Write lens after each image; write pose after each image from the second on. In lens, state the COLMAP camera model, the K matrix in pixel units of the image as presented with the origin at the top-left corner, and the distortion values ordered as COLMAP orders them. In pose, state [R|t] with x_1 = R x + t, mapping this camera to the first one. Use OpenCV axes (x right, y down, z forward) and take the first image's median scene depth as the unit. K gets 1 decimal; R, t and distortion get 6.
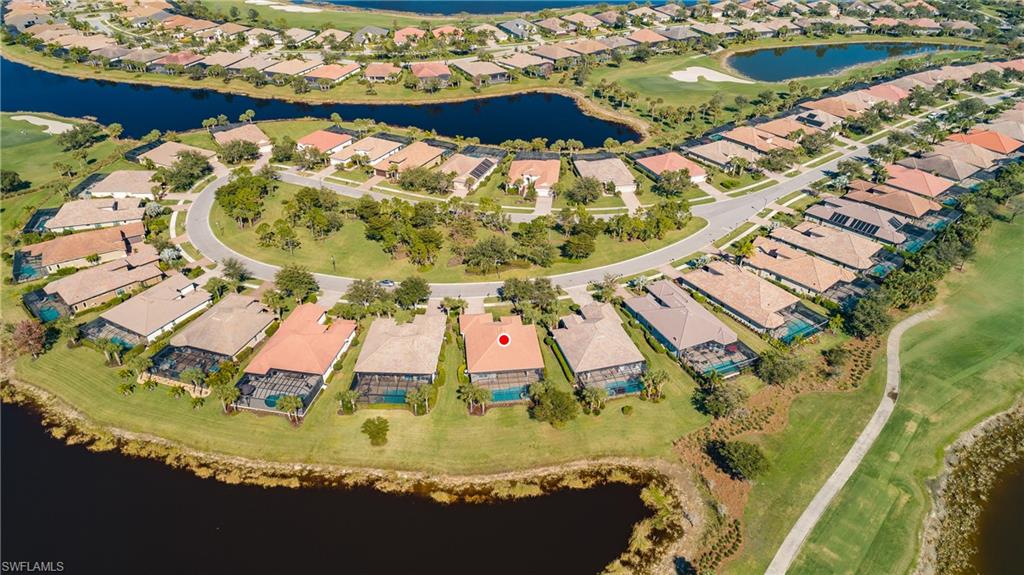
lens RADIAL K [[718.6, 0, 512.5], [0, 718.6, 287.8], [0, 0, 1]] dist [-0.004763, 0.002452]
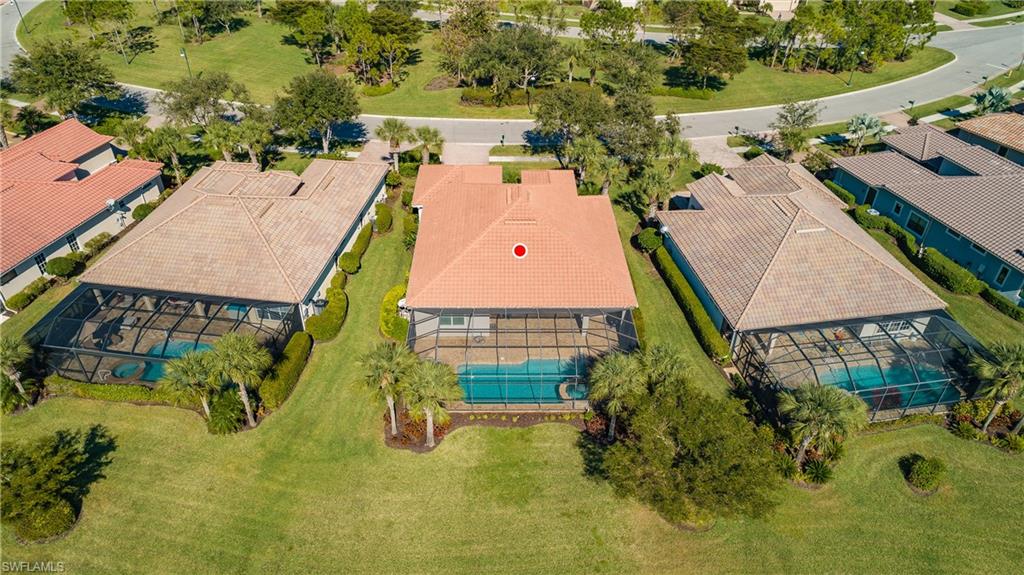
lens RADIAL K [[718.6, 0, 511.6], [0, 718.6, 287.2], [0, 0, 1]] dist [-0.004763, 0.002452]
pose [[0.995602, 0.068081, -0.064357, 0.007310], [-0.063704, 0.995665, 0.067773, 0.082583], [0.068692, -0.063375, 0.995623, 0.668167]]
